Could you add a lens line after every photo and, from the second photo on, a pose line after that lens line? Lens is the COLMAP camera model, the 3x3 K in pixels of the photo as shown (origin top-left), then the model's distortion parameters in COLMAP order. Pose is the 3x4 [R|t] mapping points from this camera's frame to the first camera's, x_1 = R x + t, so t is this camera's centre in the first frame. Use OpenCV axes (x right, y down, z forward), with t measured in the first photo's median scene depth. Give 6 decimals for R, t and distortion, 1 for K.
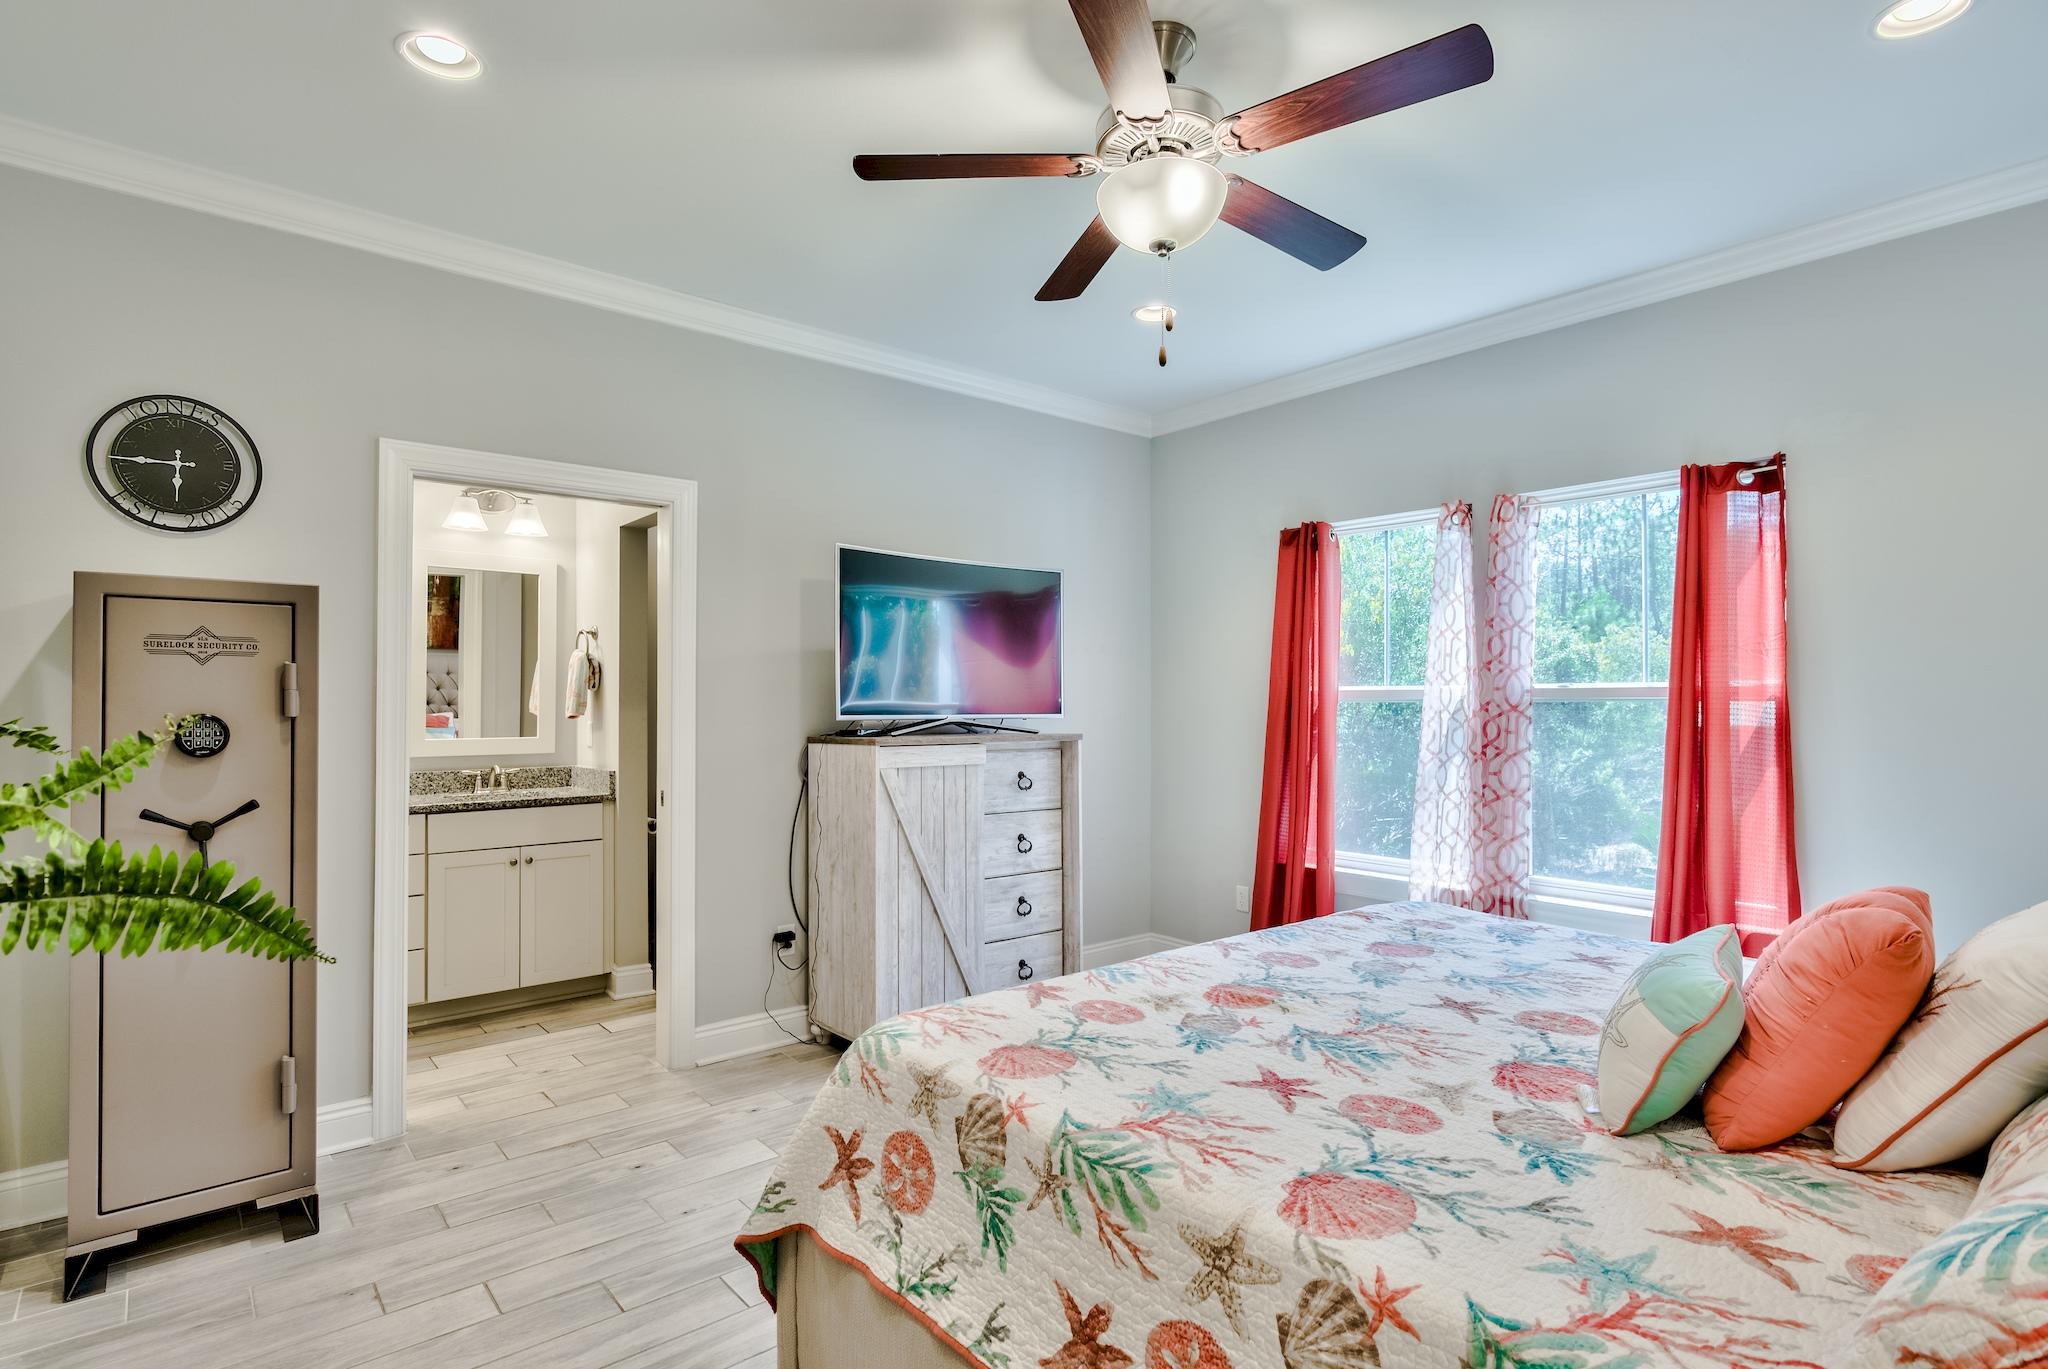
lens RADIAL K [[1012.7, 0, 1010.7], [0, 1012.7, 688.2], [0, 0, 1]] dist [-0.017108, 0.004024]
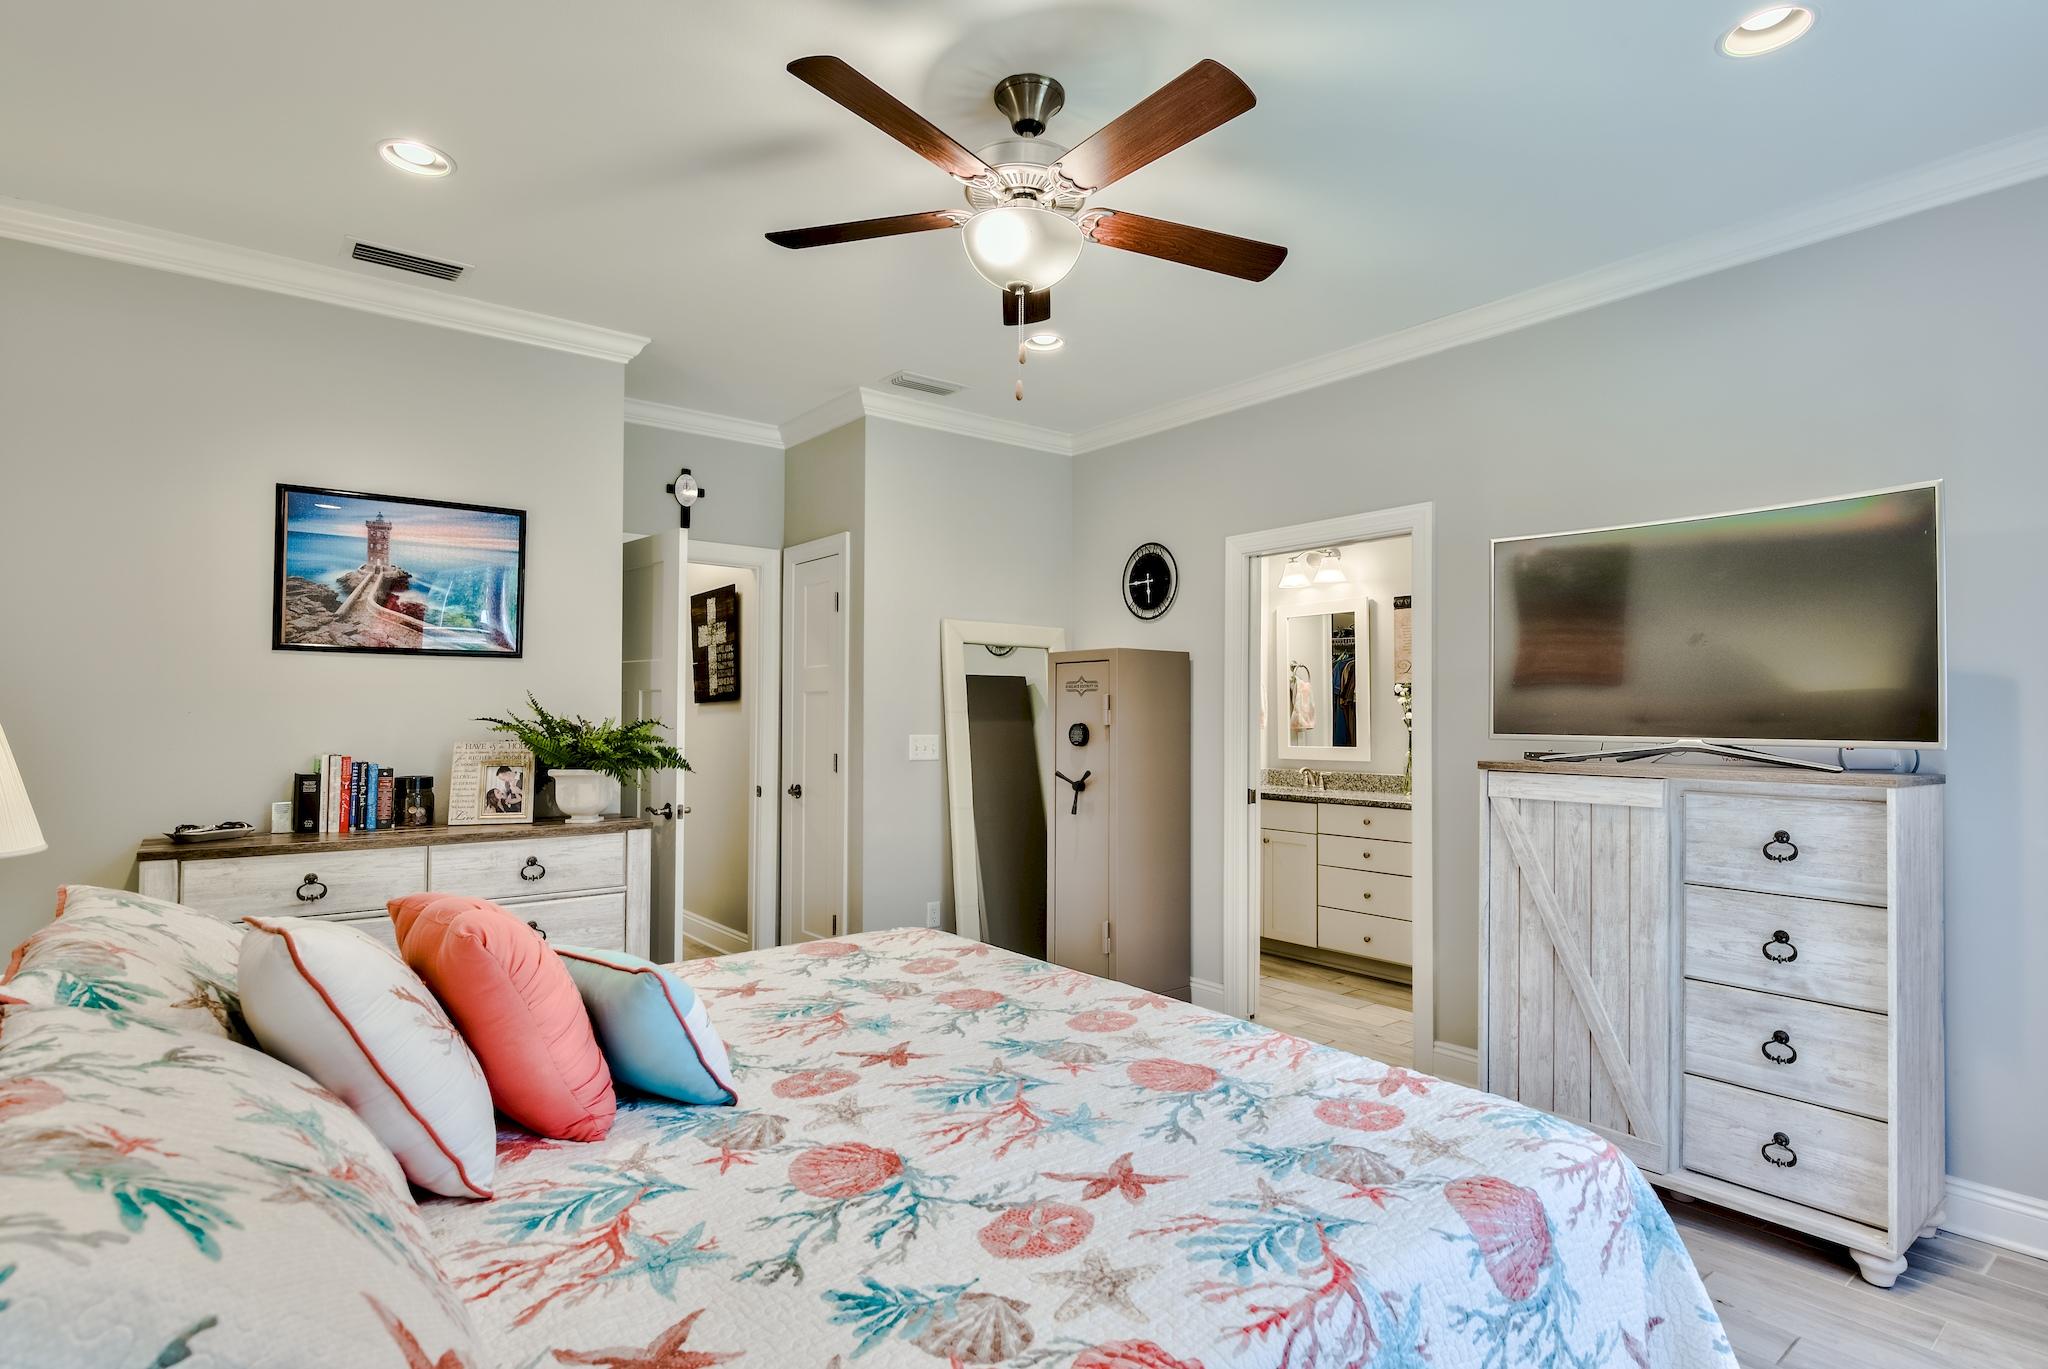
lens RADIAL K [[1012.7, 0, 1012.8], [0, 1012.7, 686.0], [0, 0, 1]] dist [-0.017108, 0.004024]
pose [[-0.037637, -0.025902, -0.998956, 1.103053], [0.011474, 0.999587, -0.026351, 0.005996], [0.999226, -0.012454, -0.037324, 0.936885]]
